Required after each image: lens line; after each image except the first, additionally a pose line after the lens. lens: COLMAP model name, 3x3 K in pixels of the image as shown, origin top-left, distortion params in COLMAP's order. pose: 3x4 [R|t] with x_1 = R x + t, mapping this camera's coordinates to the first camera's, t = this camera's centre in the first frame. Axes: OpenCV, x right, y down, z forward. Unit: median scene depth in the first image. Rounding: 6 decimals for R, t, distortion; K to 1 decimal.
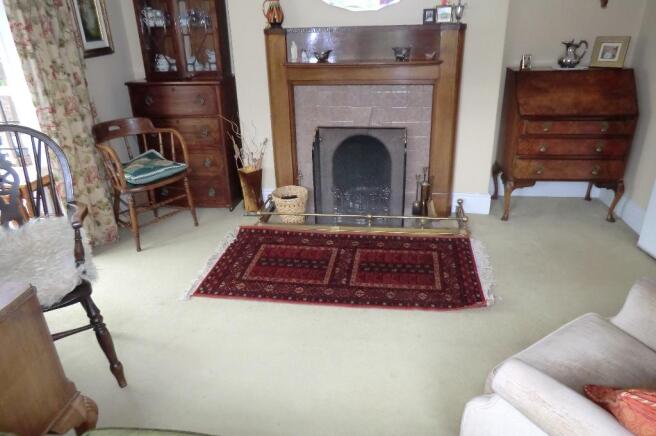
lens RADIAL K [[456.9, 0, 328.6], [0, 456.9, 219.6], [0, 0, 1]] dist [0.000052, 0.002671]
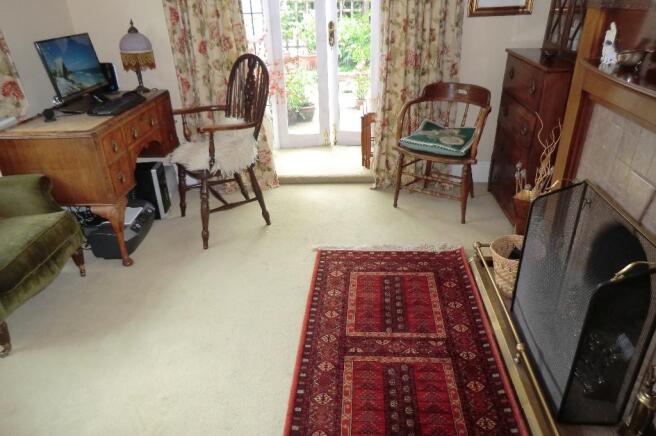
lens RADIAL K [[472.9, 0, 328.4], [0, 472.9, 209.6], [0, 0, 1]] dist [-0.003967, -0.001330]
pose [[0.100977, 0.468414, -0.877719, 0.526488], [-0.392649, 0.829377, 0.397443, -0.302879], [0.914128, 0.304503, 0.267671, 0.602072]]
